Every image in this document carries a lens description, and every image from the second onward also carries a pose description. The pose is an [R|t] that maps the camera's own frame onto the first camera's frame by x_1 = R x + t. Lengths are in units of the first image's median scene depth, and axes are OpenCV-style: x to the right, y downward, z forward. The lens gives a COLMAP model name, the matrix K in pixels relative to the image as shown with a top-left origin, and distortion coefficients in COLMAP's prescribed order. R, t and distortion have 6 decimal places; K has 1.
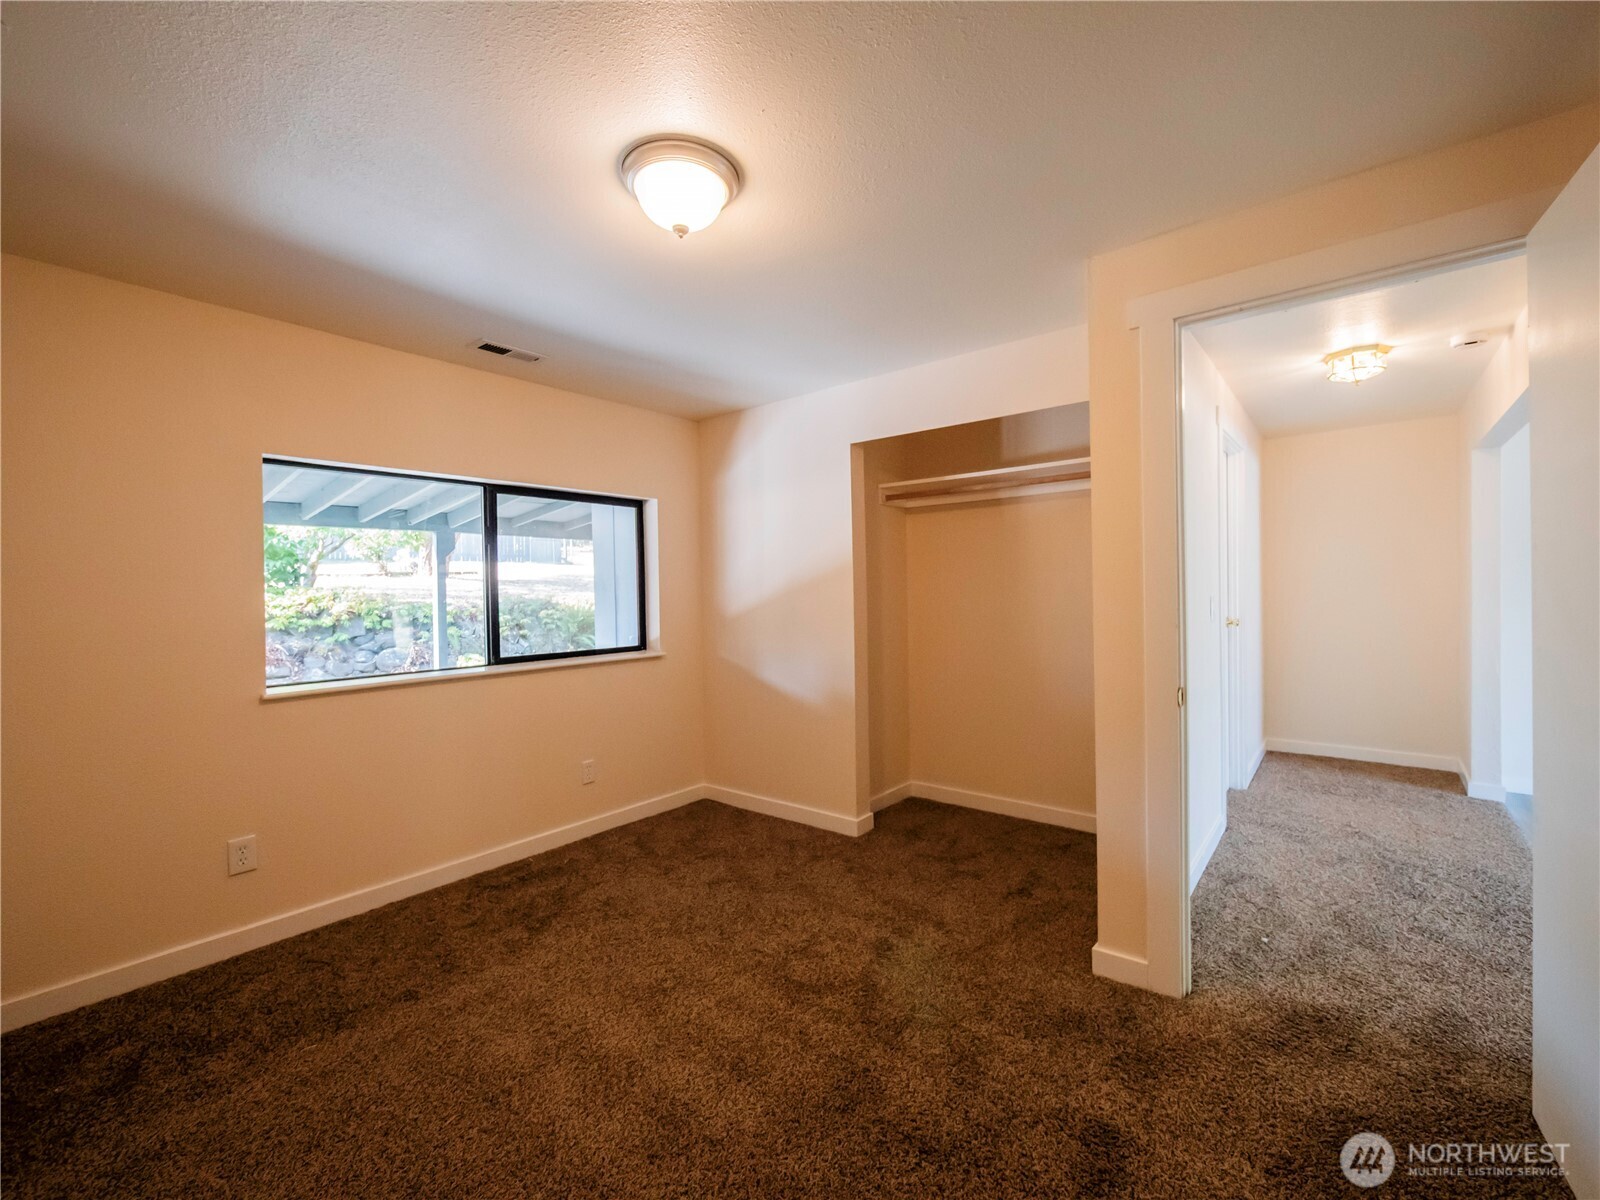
lens RADIAL K [[638.3, 0, 799.0], [0, 638.3, 597.4], [0, 0, 1]] dist [-0.002330, -0.000229]
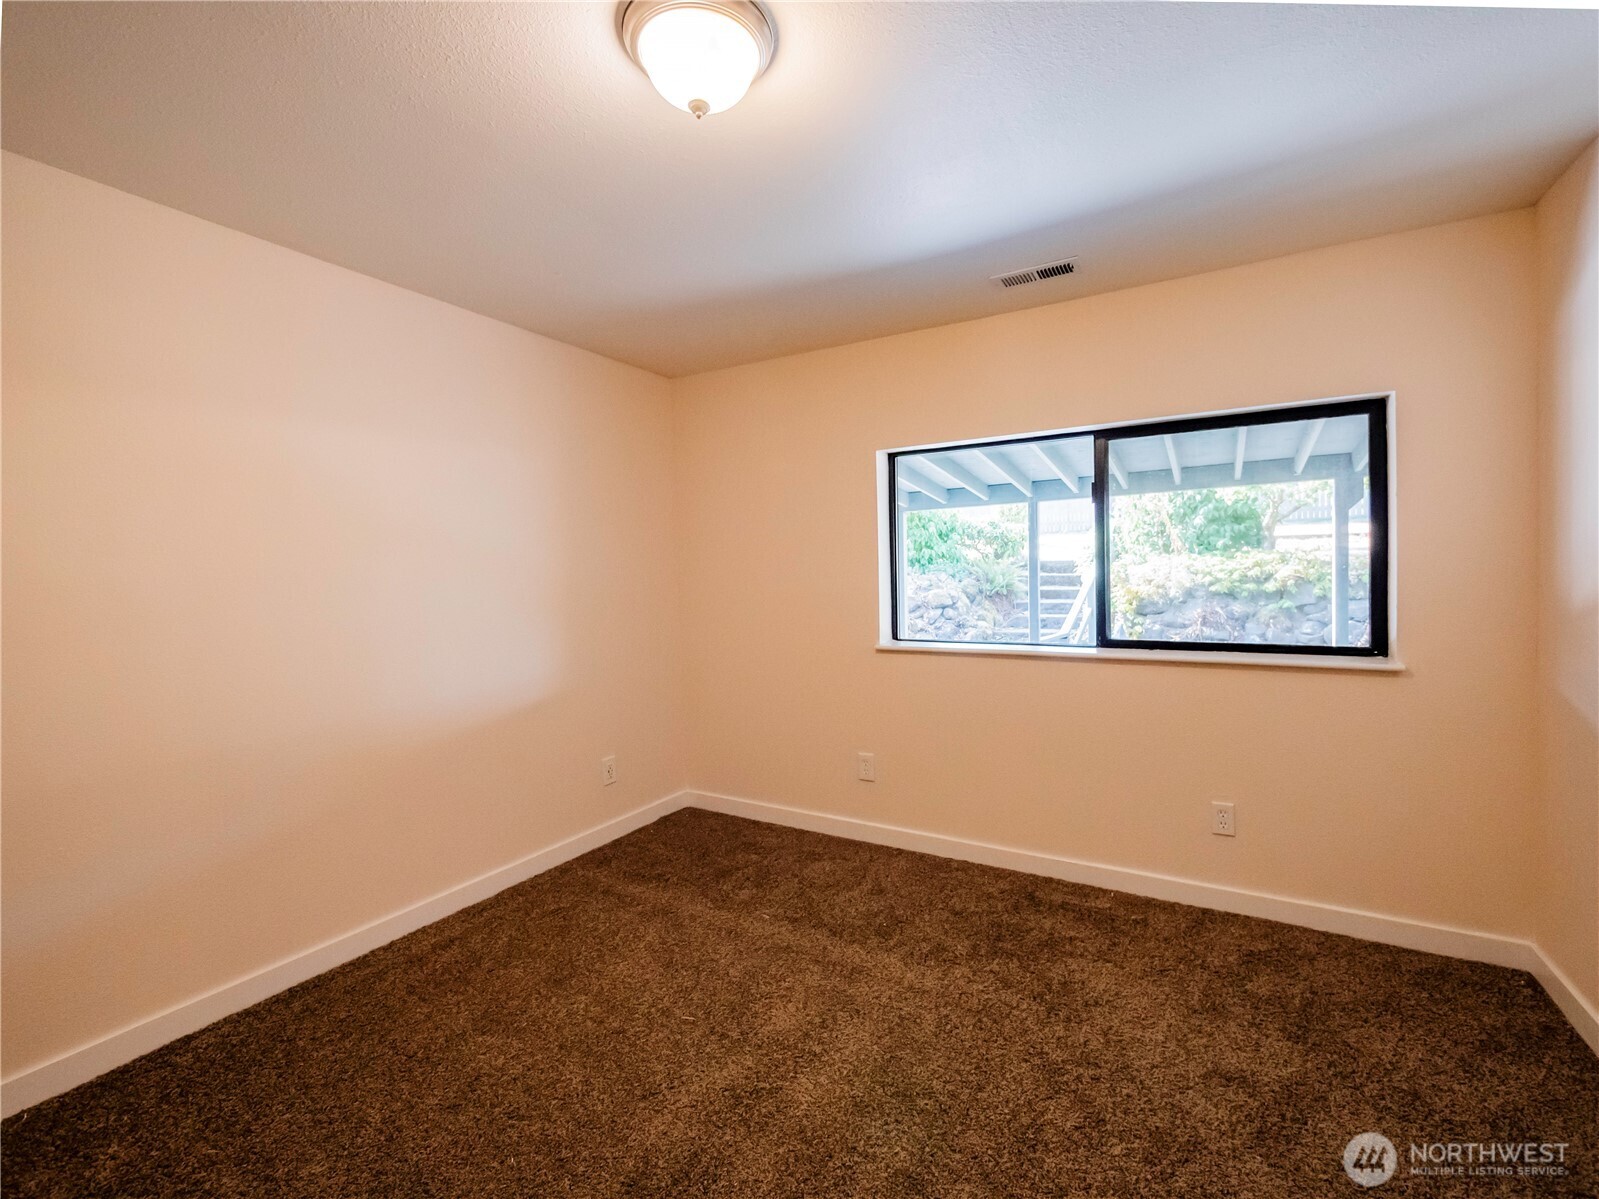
lens RADIAL K [[675.2, 0, 801.6], [0, 675.2, 588.7], [0, 0, 1]] dist [0.000613, 0.000070]
pose [[0.195051, 0.038202, -0.980049, 0.286038], [0.005630, 0.999181, 0.040068, -0.007718], [0.980777, -0.013333, 0.194676, 0.407999]]
